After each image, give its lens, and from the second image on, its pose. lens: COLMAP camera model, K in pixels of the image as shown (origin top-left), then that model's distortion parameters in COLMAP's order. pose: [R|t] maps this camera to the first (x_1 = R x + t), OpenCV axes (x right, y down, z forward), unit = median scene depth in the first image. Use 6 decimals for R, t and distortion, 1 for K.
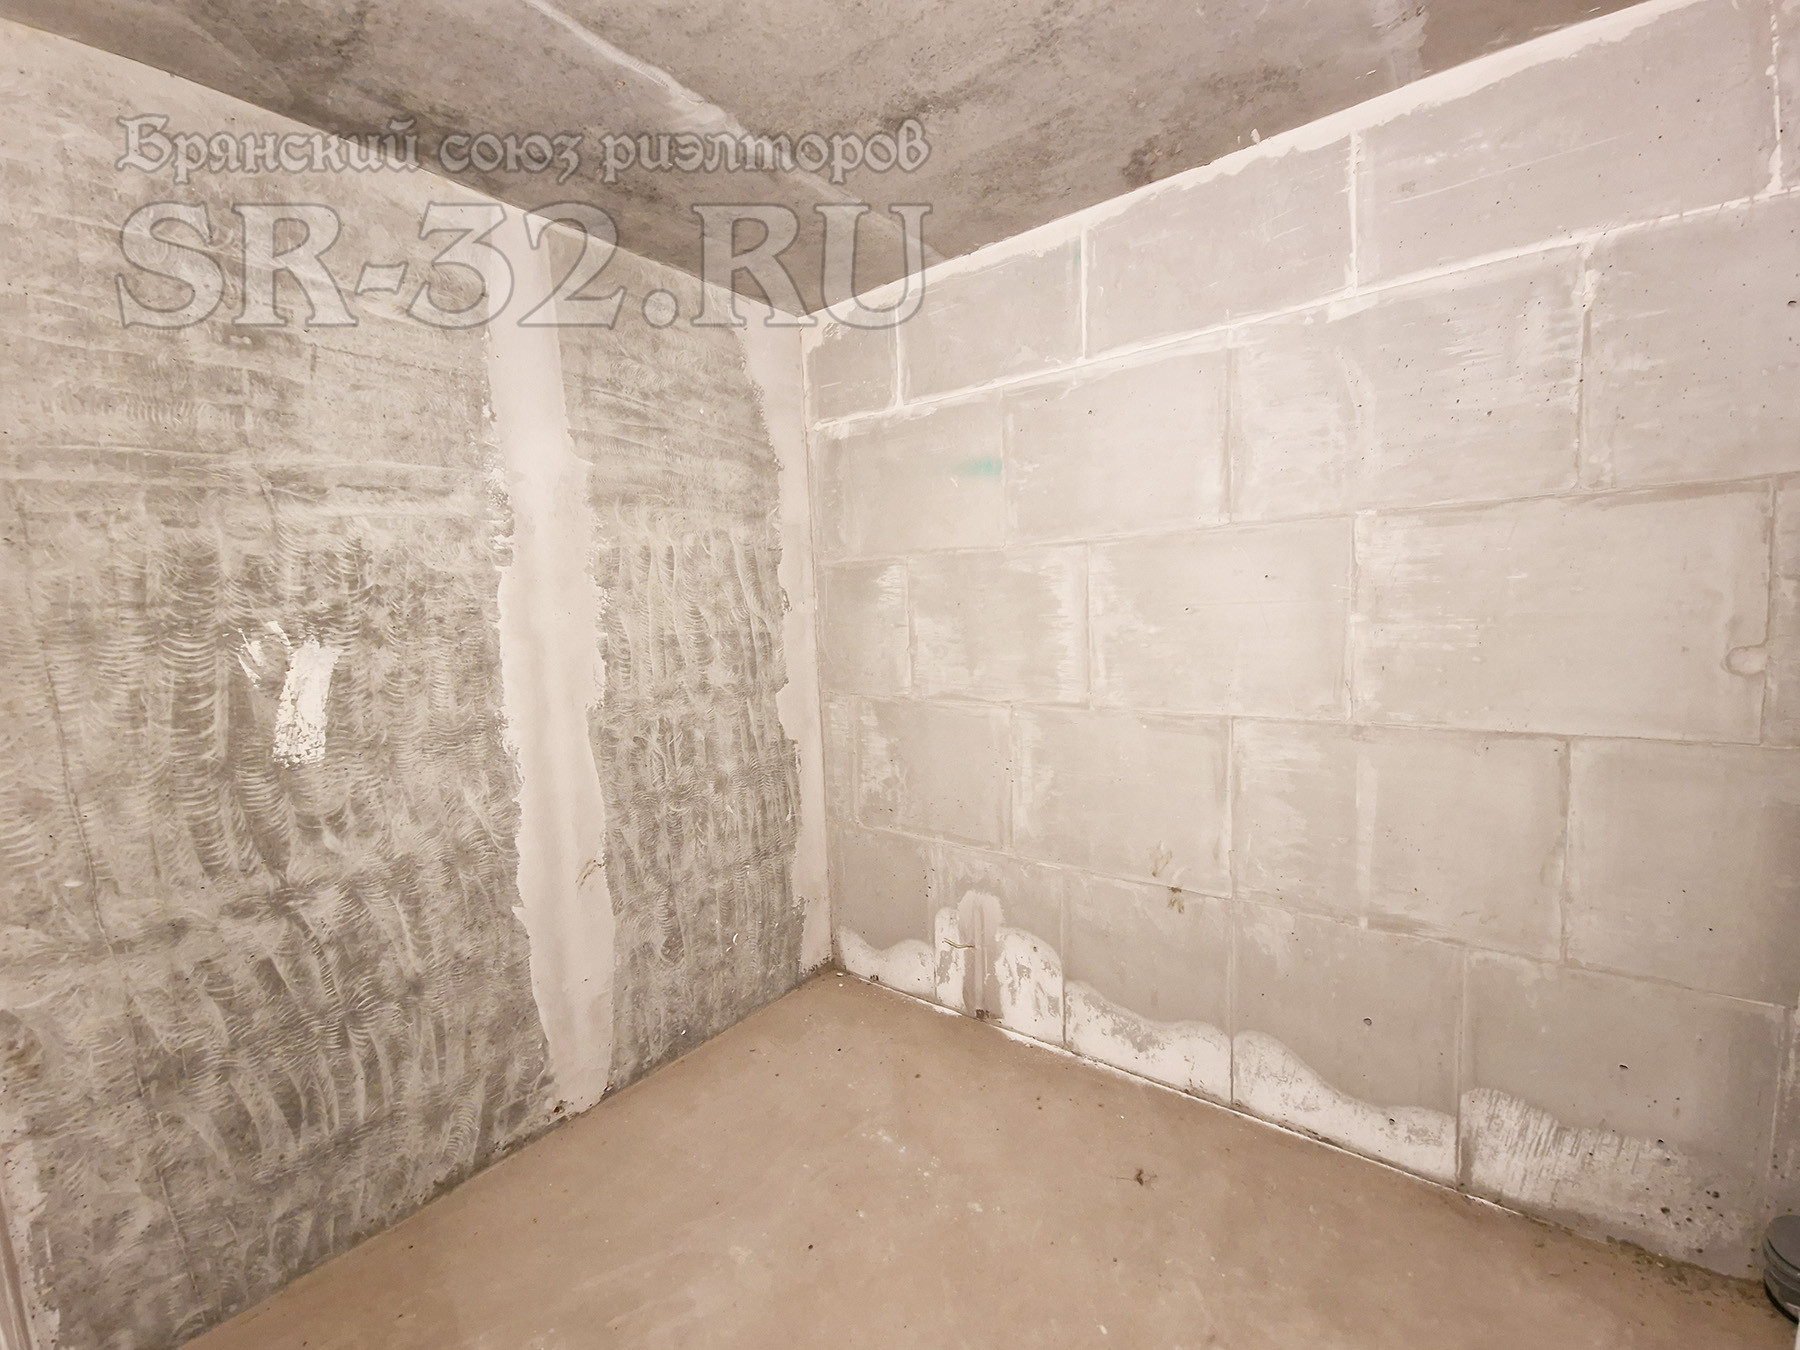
lens RADIAL K [[738.9, 0, 907.0], [0, 738.9, 667.4], [0, 0, 1]] dist [0.003578, -0.005488]
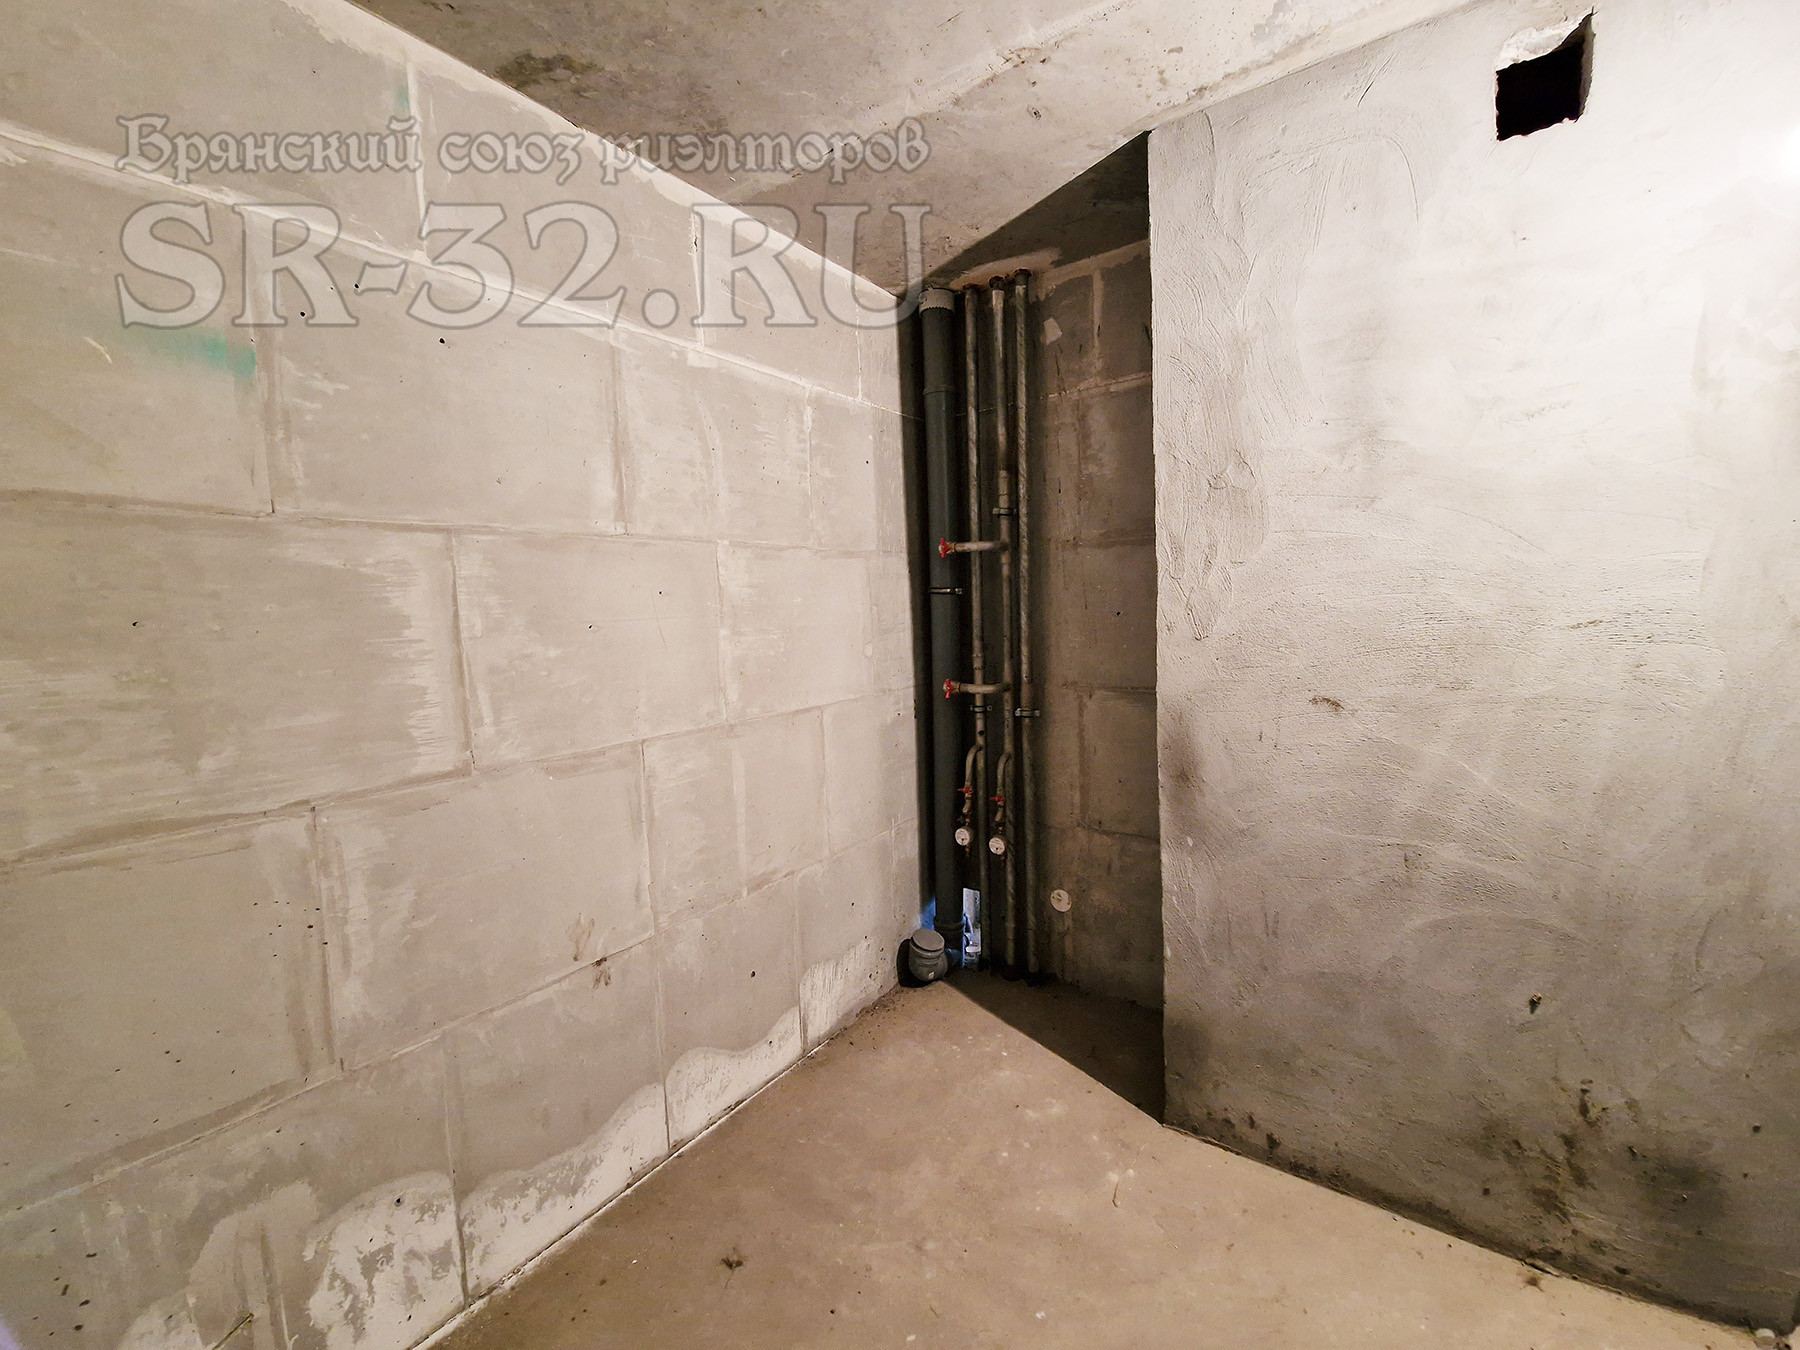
lens RADIAL K [[738.9, 0, 907.4], [0, 738.9, 667.4], [0, 0, 1]] dist [0.003578, -0.005488]
pose [[-0.033877, -0.045764, 0.998378, -0.503563], [0.116451, 0.991966, 0.049422, -0.032661], [-0.992619, 0.117936, -0.028276, 0.684720]]
